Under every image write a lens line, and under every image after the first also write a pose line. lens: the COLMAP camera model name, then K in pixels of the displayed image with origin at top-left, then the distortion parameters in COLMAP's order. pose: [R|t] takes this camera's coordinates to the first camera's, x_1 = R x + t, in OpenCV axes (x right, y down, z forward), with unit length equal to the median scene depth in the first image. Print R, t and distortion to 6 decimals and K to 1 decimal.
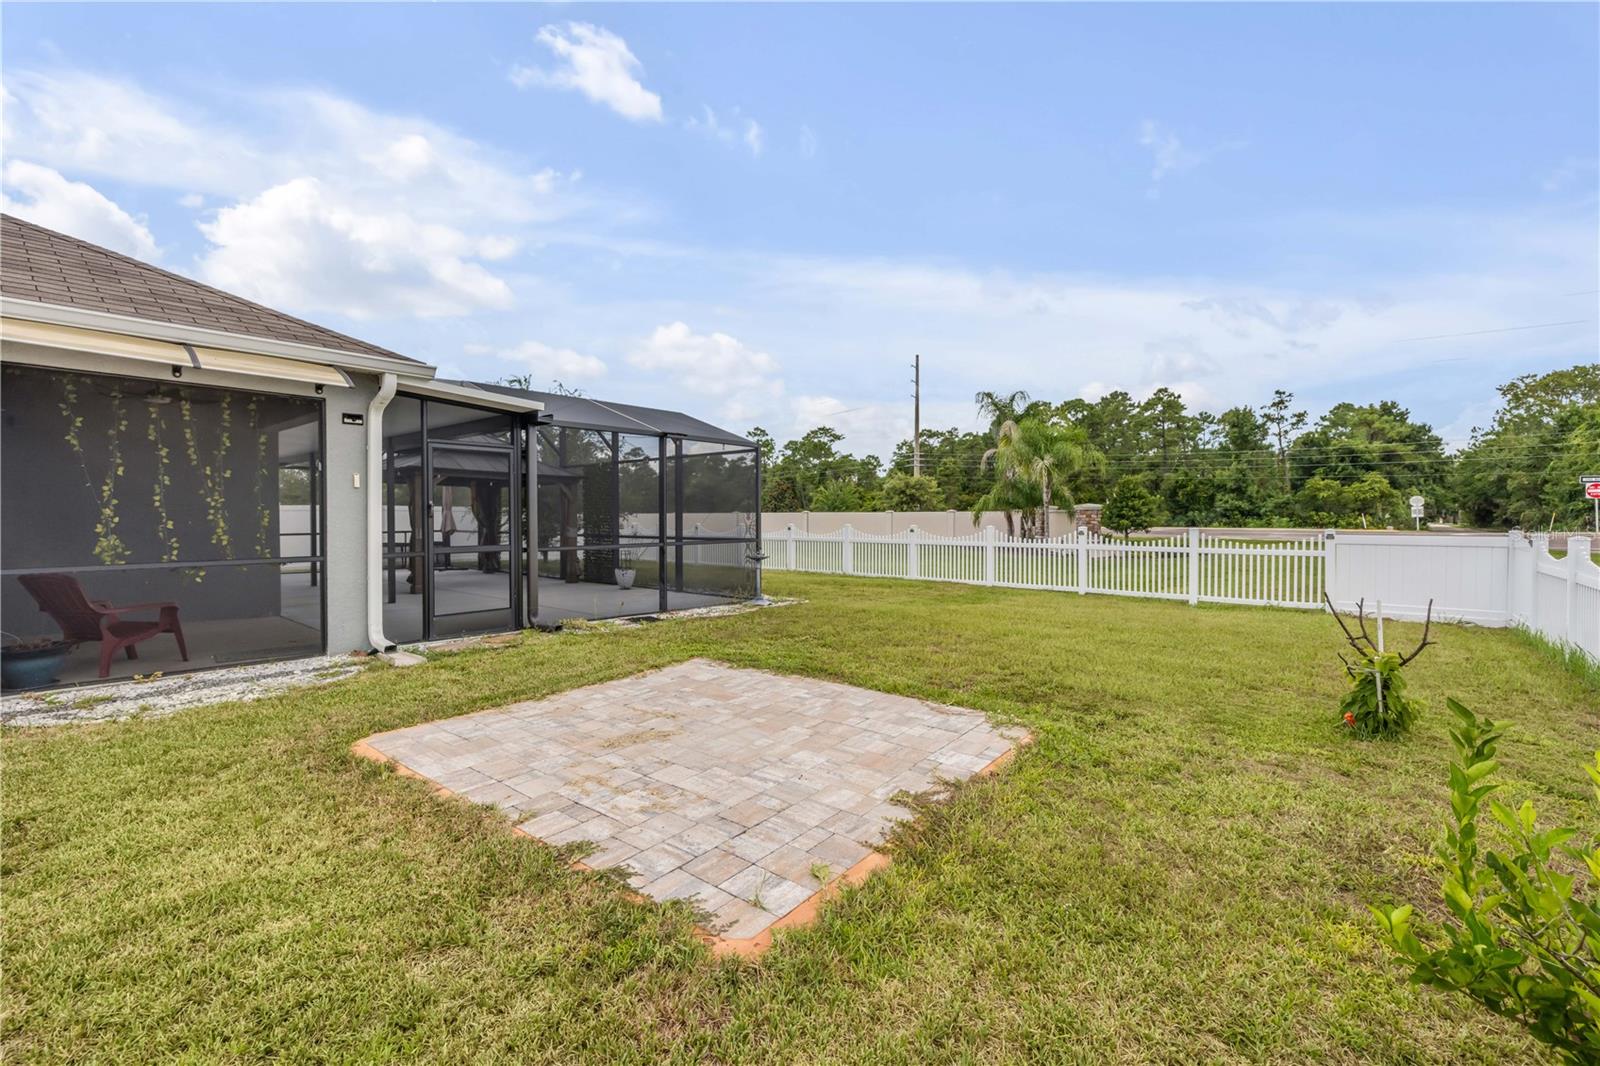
lens RADIAL K [[683.4, 0, 795.0], [0, 683.4, 512.5], [0, 0, 1]] dist [-0.001957, -0.000111]
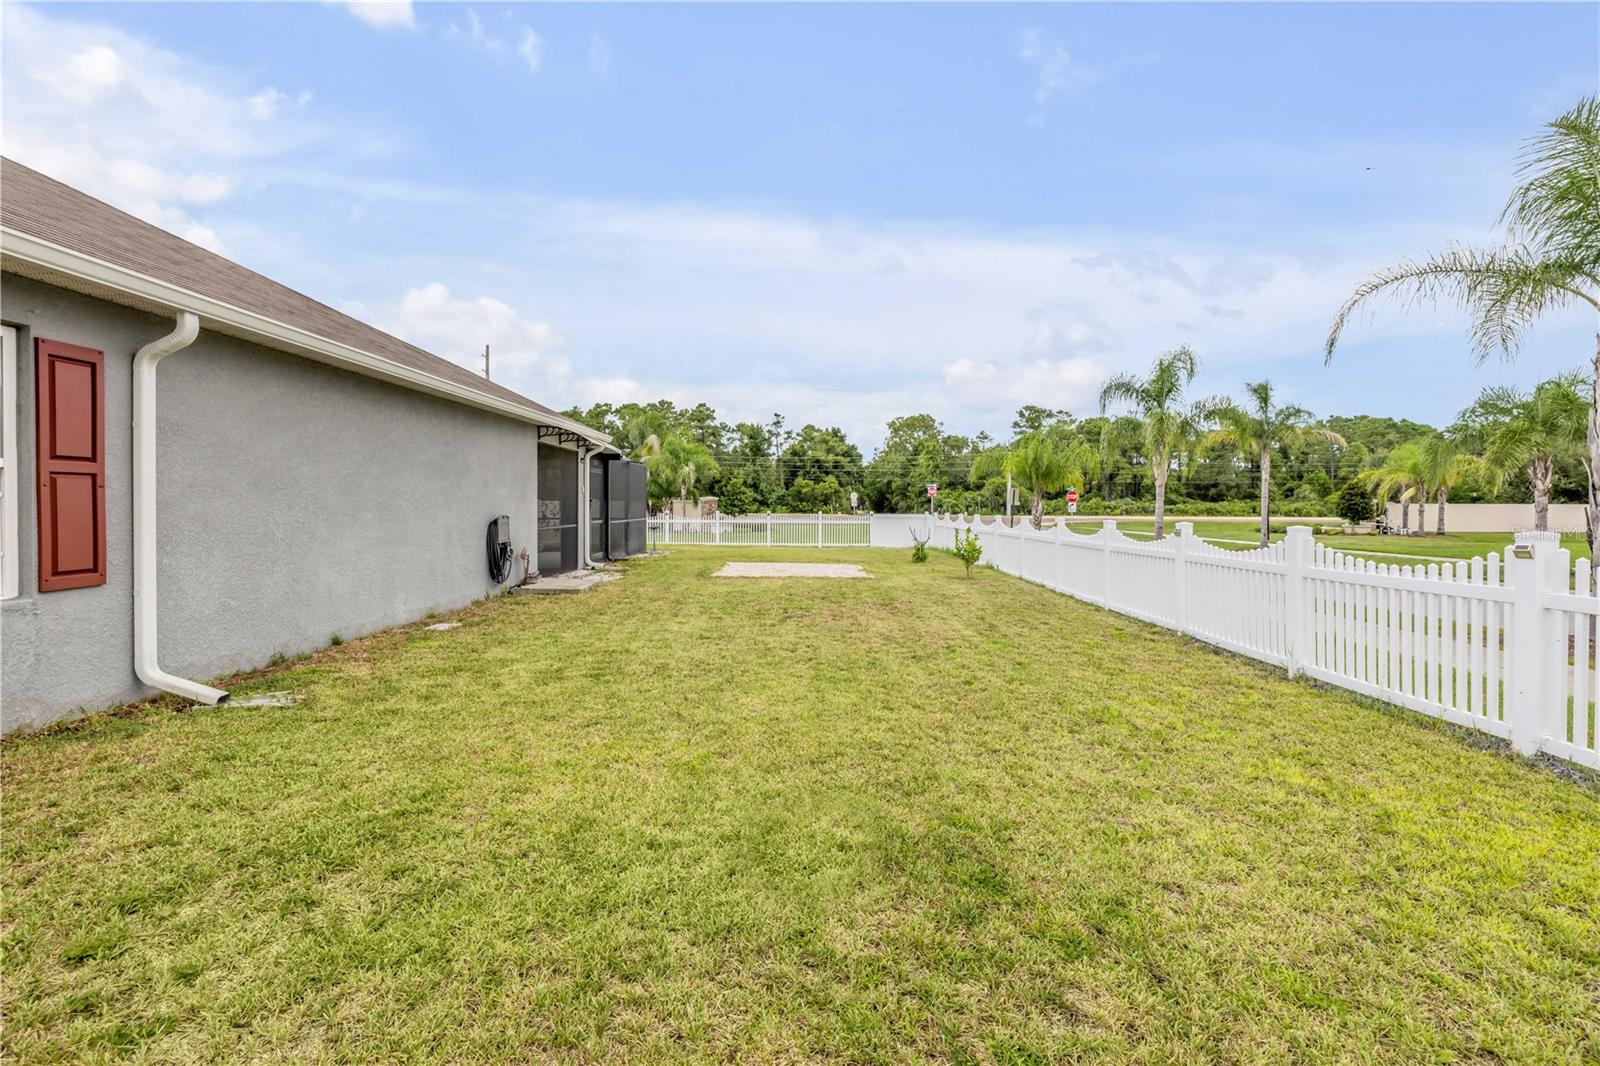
lens RADIAL K [[683.4, 0, 795.0], [0, 683.4, 512.5], [0, 0, 1]] dist [-0.001957, -0.000111]
pose [[0.776253, -0.004125, 0.630408, -0.137612], [-0.006824, 0.999865, 0.014945, -0.000712], [-0.630384, -0.015903, 0.776120, -0.098064]]
